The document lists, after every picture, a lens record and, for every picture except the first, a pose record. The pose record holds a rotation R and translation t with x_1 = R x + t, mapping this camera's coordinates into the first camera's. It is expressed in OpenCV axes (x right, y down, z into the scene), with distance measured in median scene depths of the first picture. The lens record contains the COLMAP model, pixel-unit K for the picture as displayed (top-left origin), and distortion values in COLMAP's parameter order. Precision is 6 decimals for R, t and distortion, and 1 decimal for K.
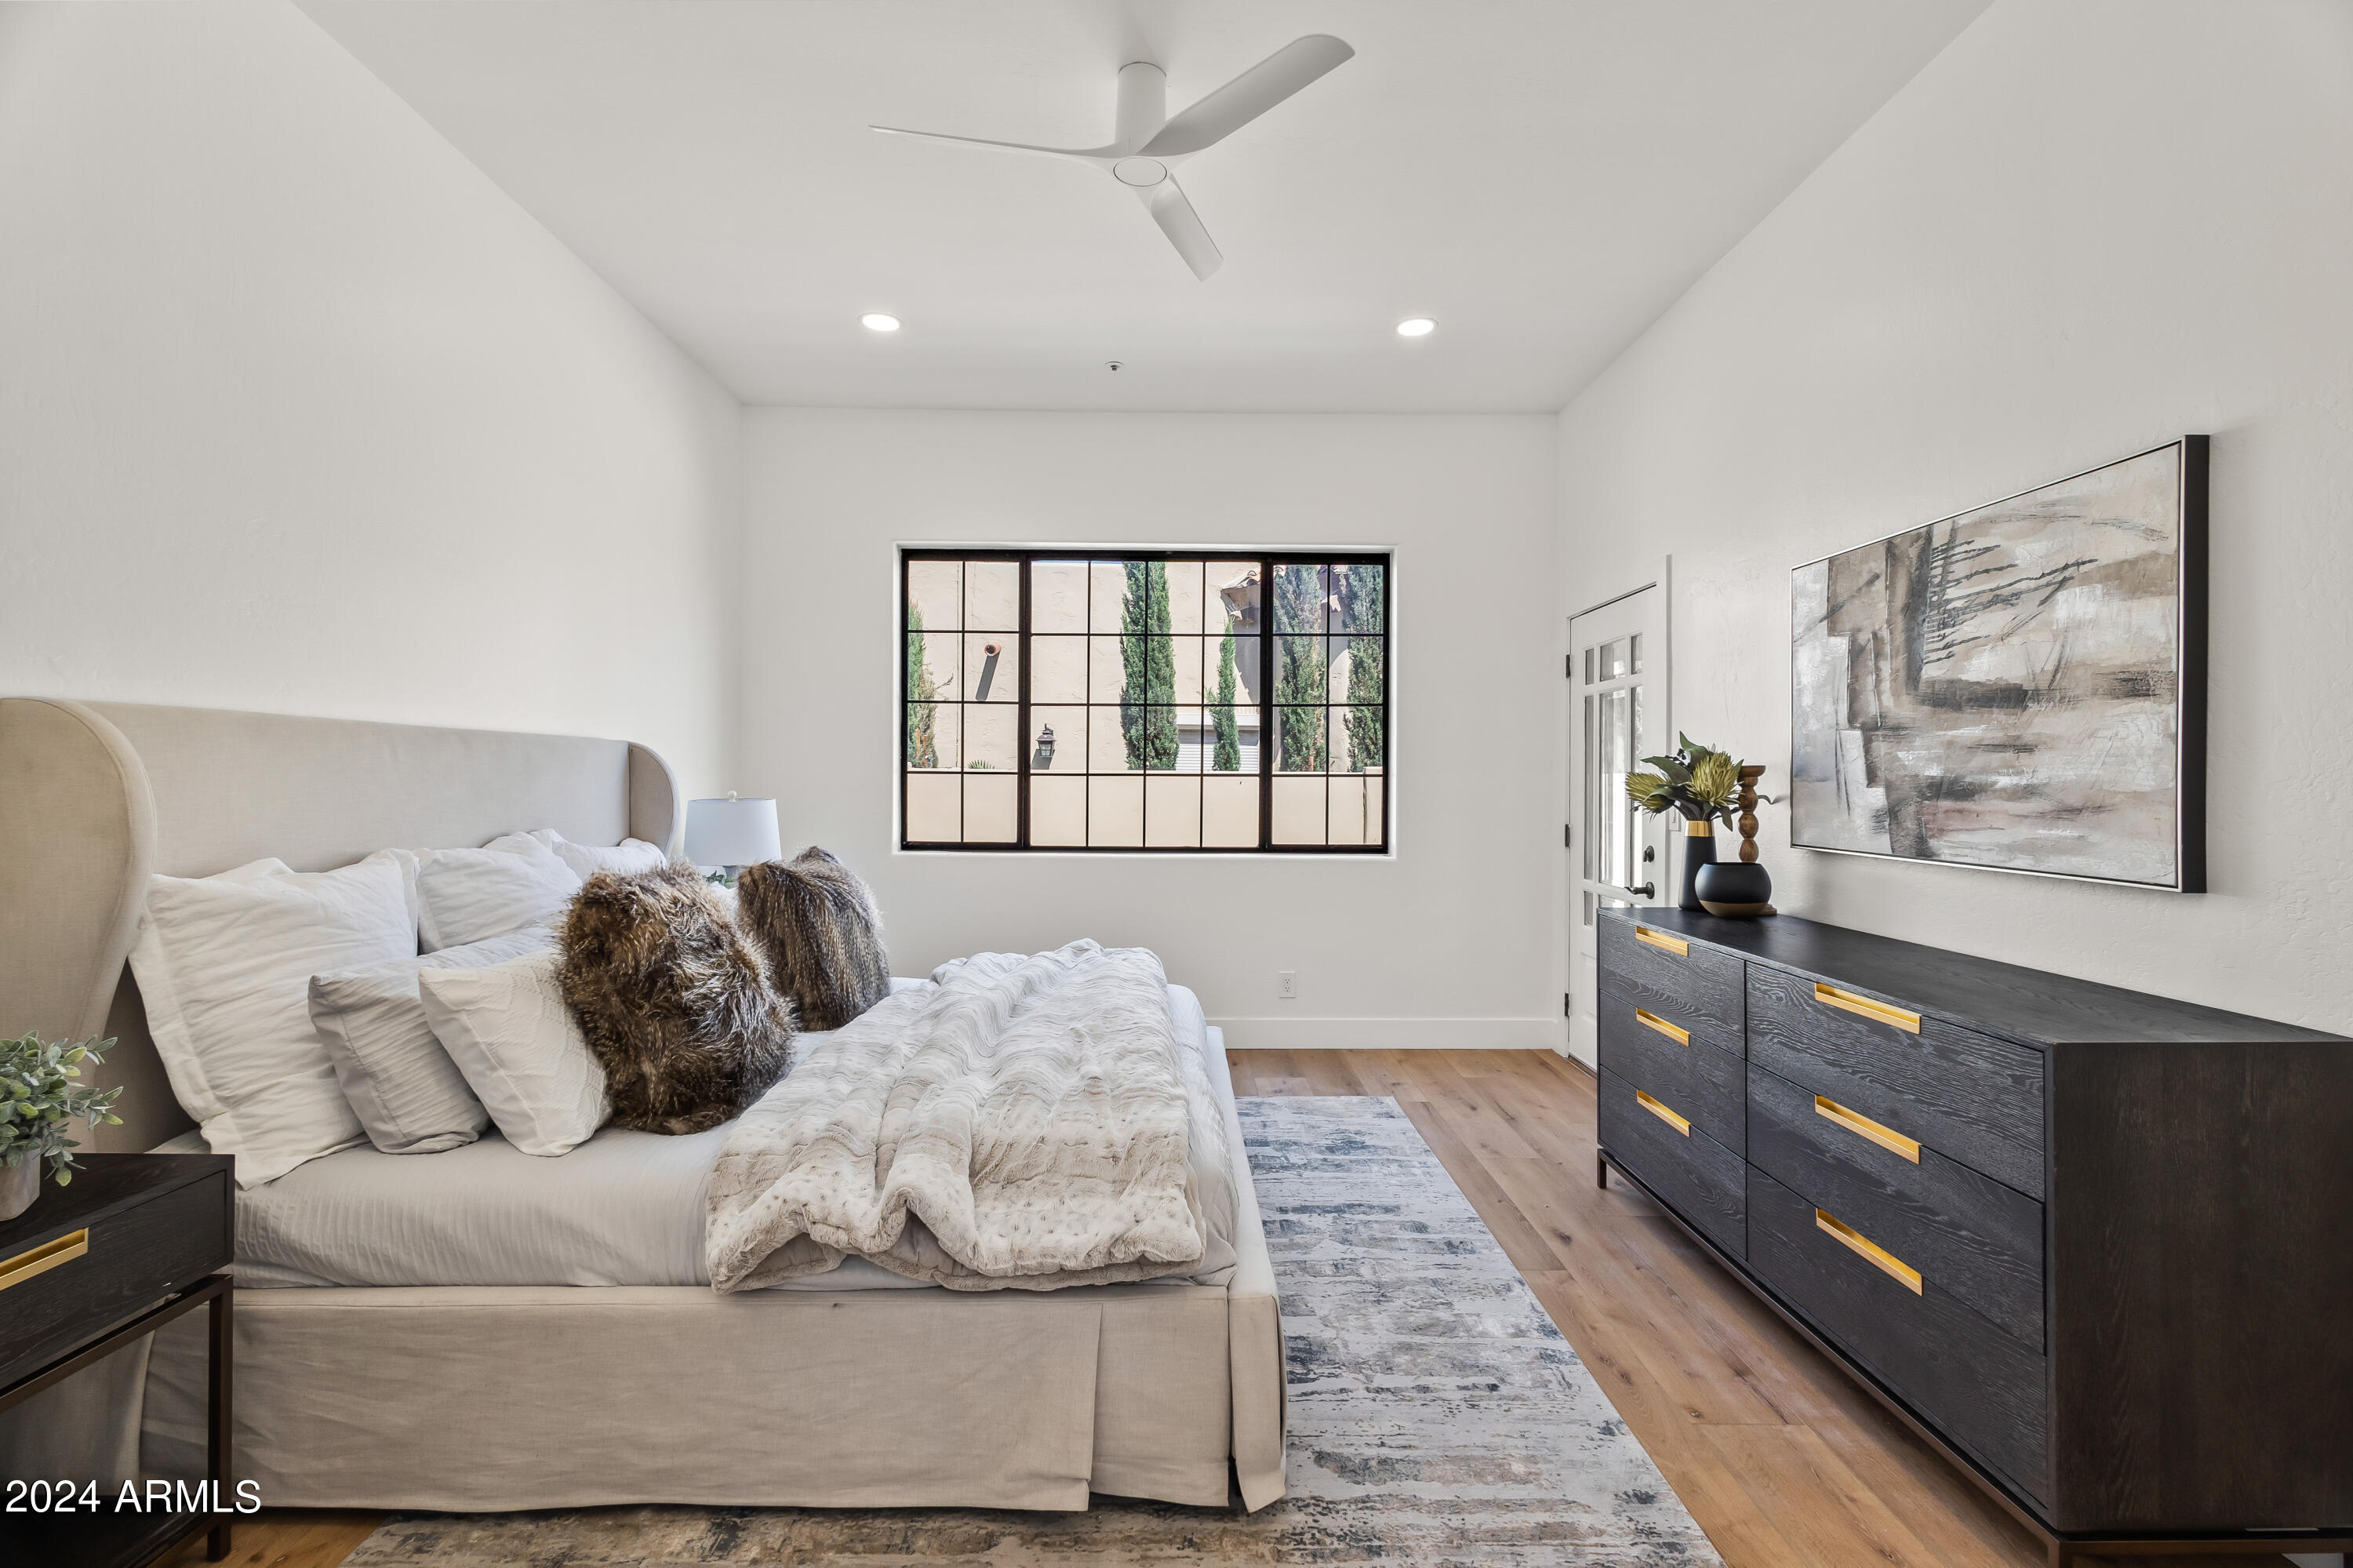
lens RADIAL K [[1090.1, 0, 1173.5], [0, 1090.1, 796.8], [0, 0, 1]] dist [0.006220, -0.001488]
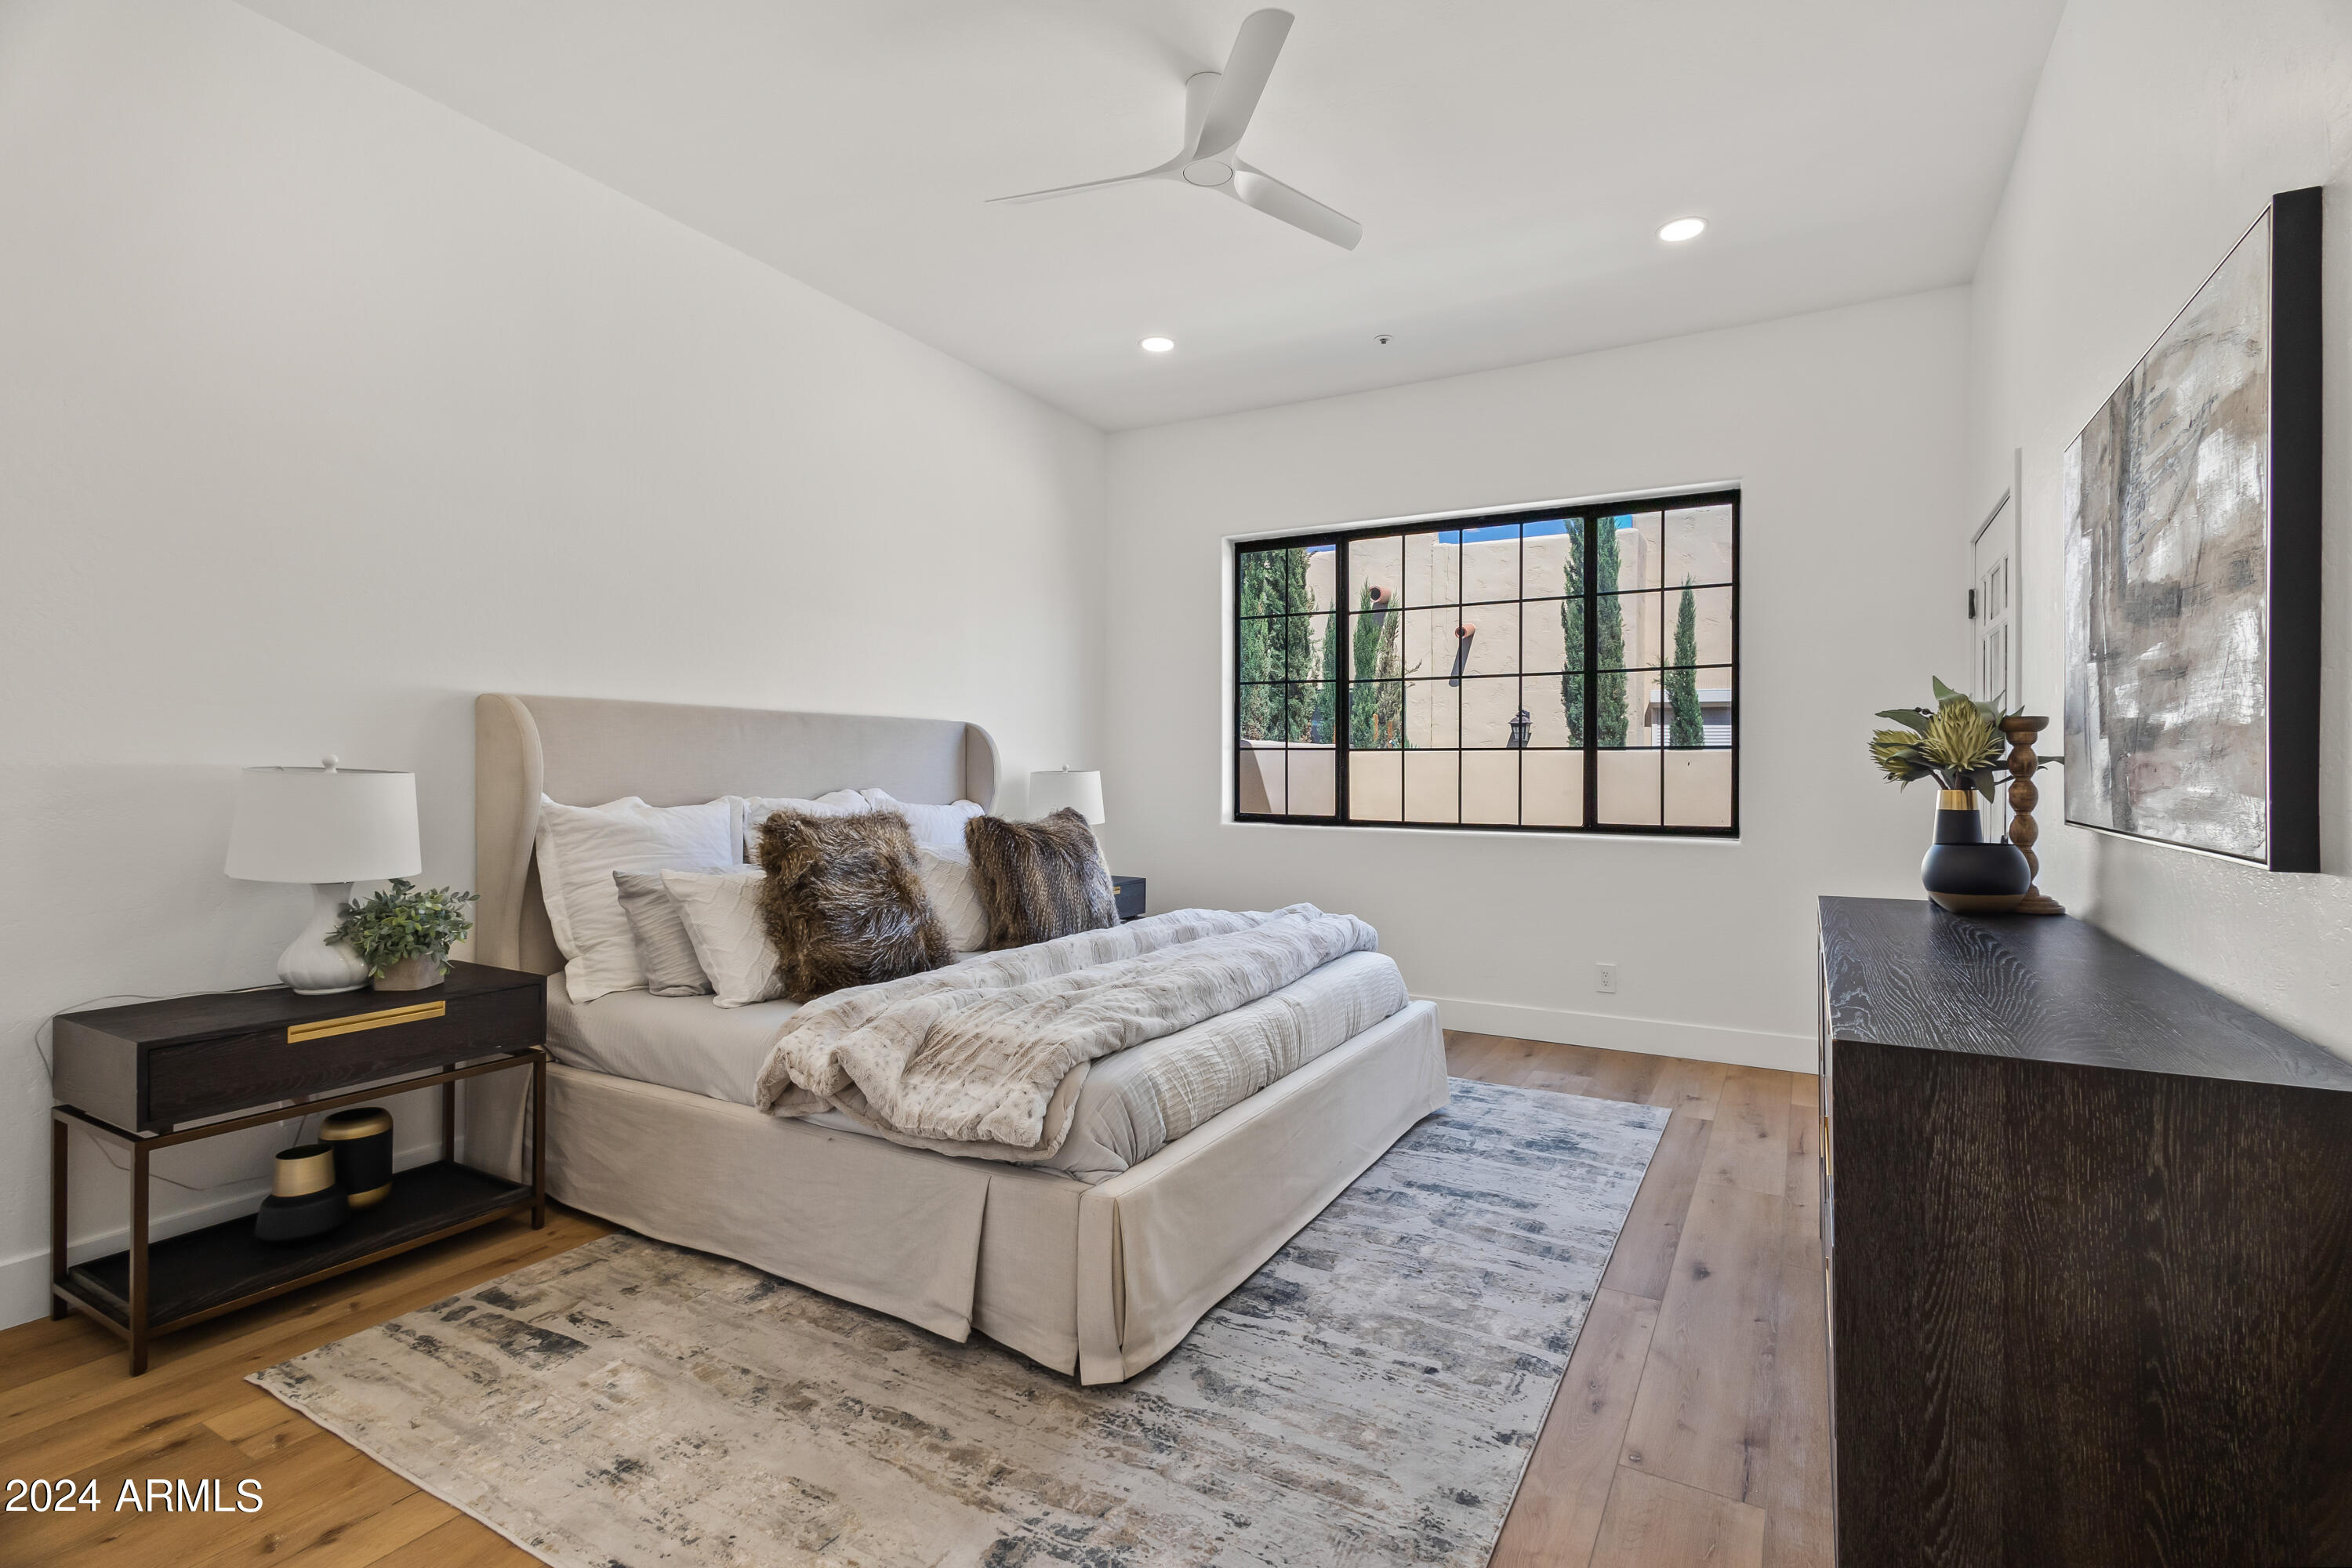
lens RADIAL K [[1103.0, 0, 1175.7], [0, 1103.0, 783.7], [0, 0, 1]] dist [0.005700, -0.000362]
pose [[0.864284, 0.005958, -0.502968, 0.552414], [-0.008023, 0.999966, -0.001941, 0.032492], [0.502939, 0.005713, 0.864303, 0.052865]]
